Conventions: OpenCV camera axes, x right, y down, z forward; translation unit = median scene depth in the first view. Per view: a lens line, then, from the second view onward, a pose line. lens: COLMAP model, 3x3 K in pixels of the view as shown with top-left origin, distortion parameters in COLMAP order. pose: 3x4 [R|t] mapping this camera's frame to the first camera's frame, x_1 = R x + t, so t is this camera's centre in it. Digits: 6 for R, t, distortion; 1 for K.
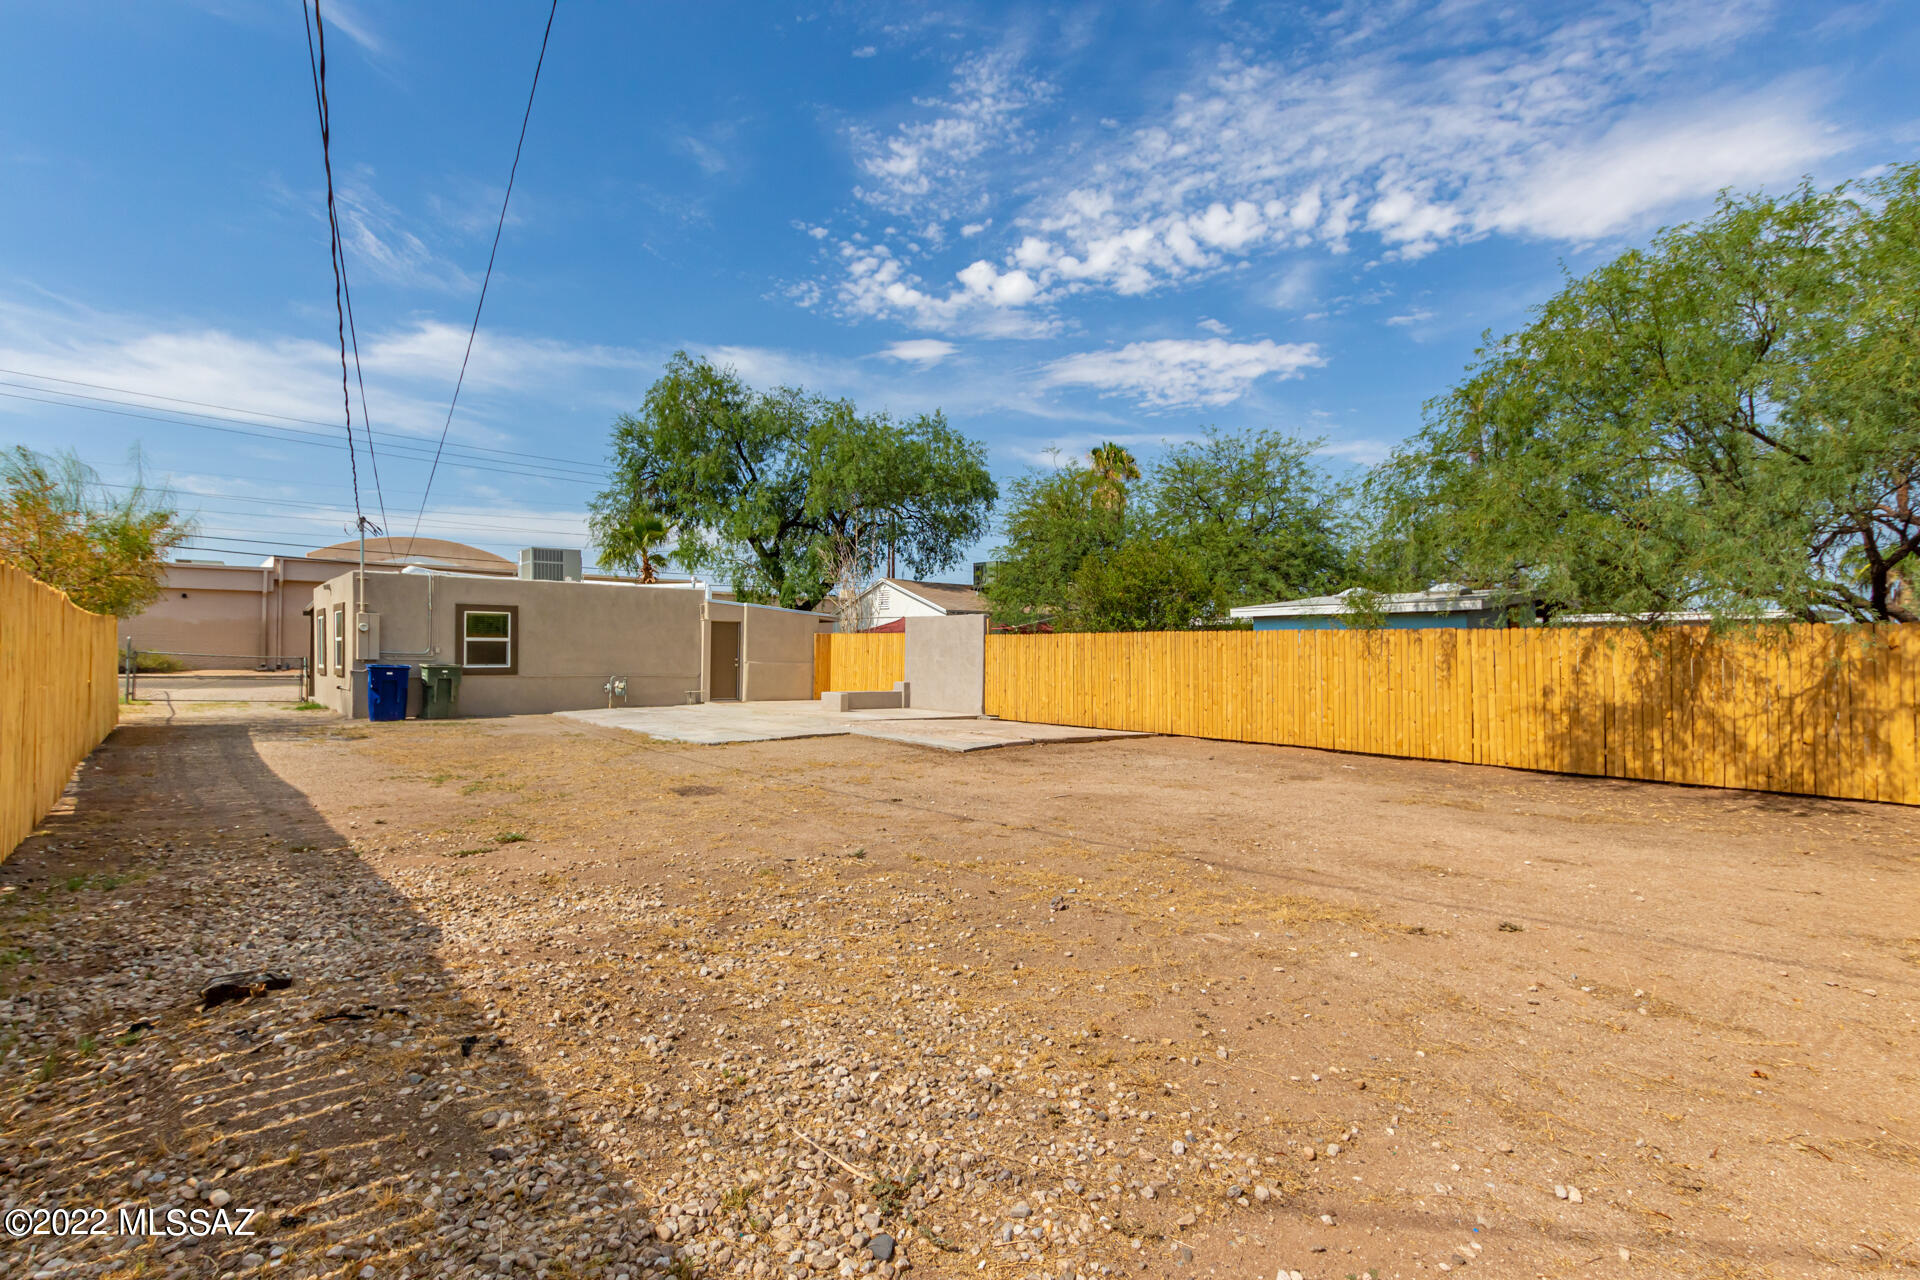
lens RADIAL K [[909.4, 0, 968.4], [0, 909.4, 647.2], [0, 0, 1]] dist [0.001220, -0.000365]
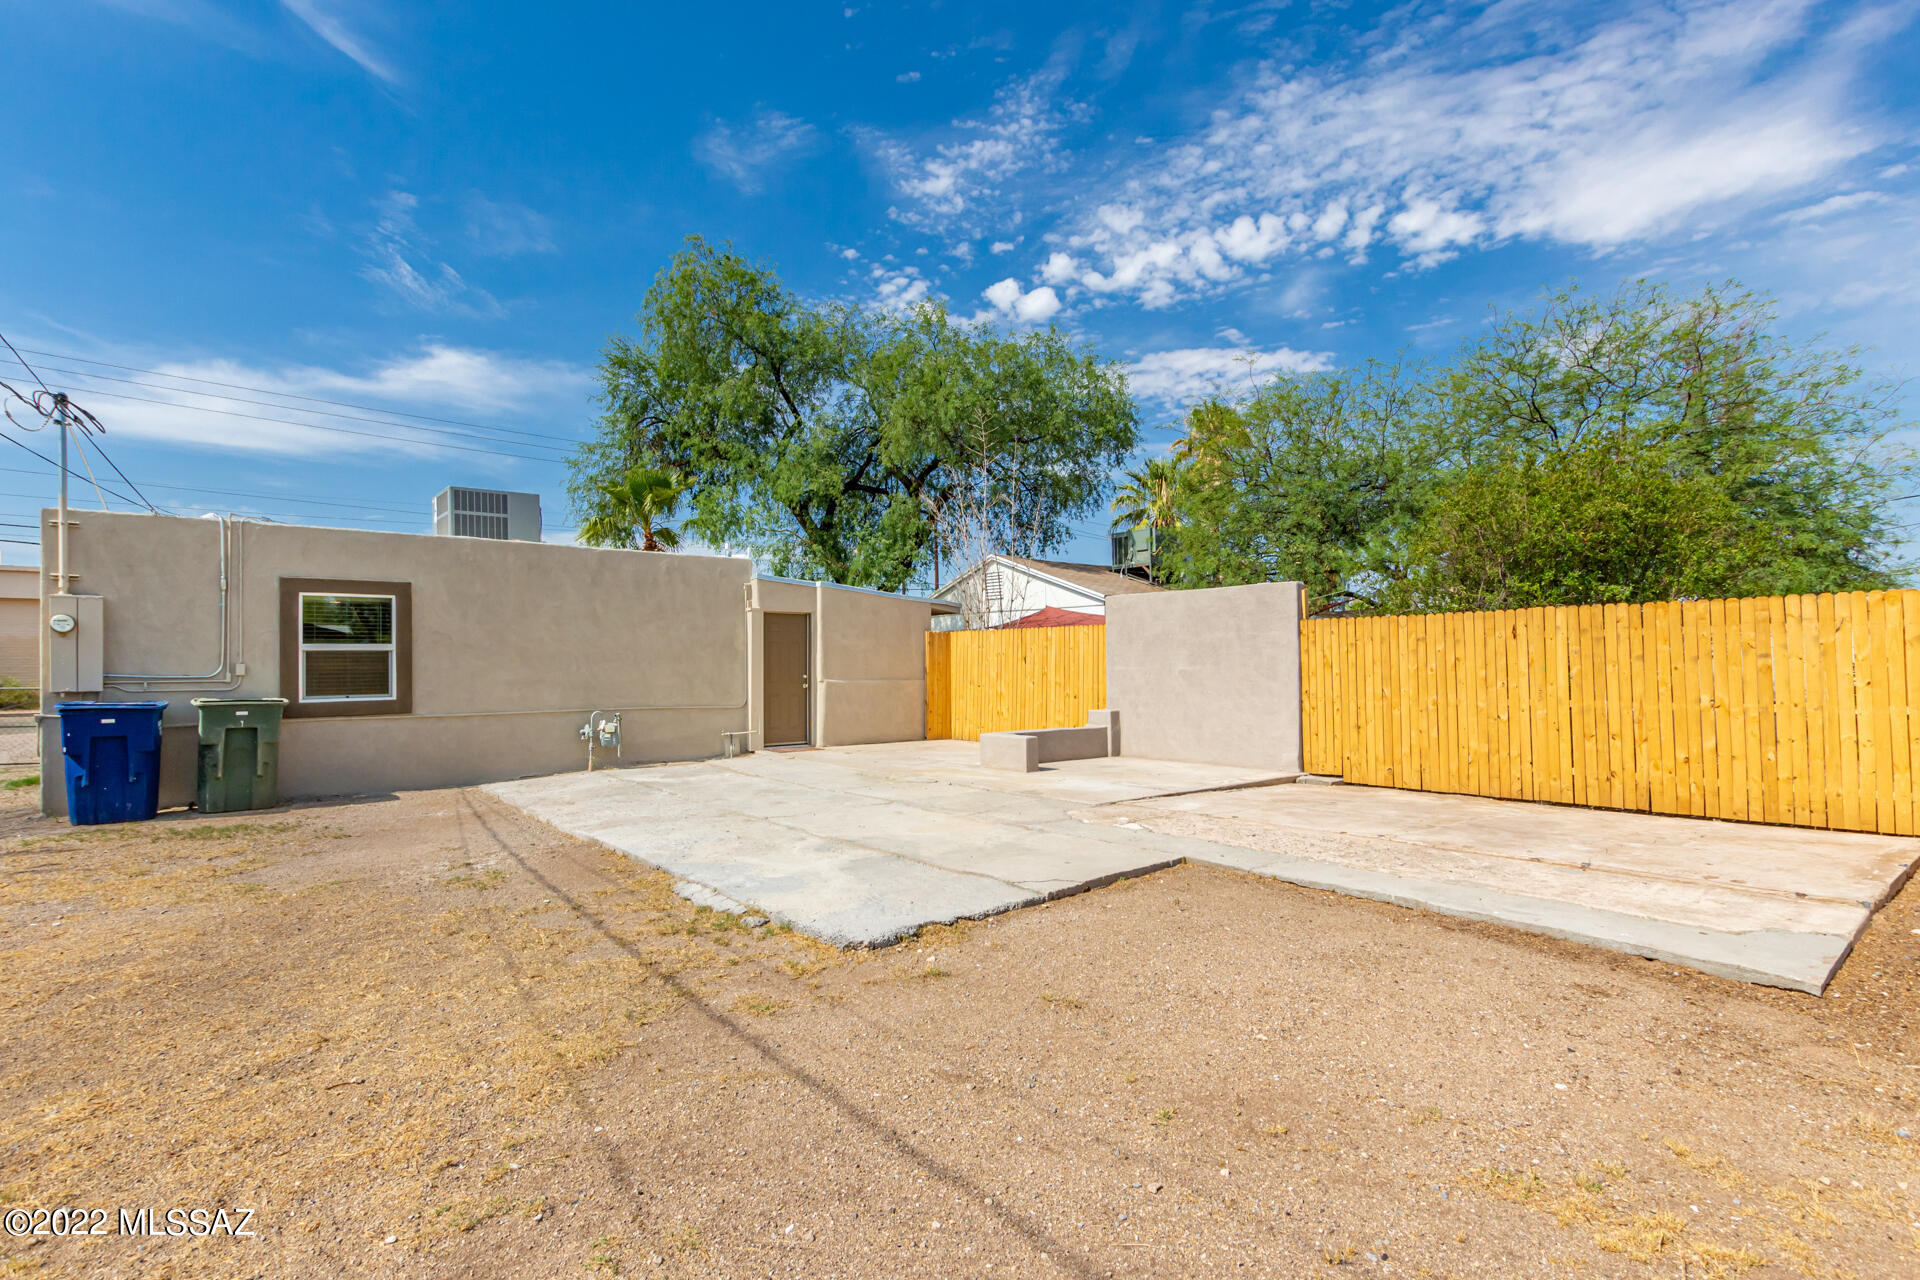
lens RADIAL K [[909.4, 0, 968.4], [0, 909.4, 647.2], [0, 0, 1]] dist [0.001220, -0.000365]
pose [[0.999807, -0.019588, -0.001357, -0.148339], [0.019566, 0.999704, -0.014463, 0.005006], [0.001640, 0.014434, 0.999894, 0.408900]]
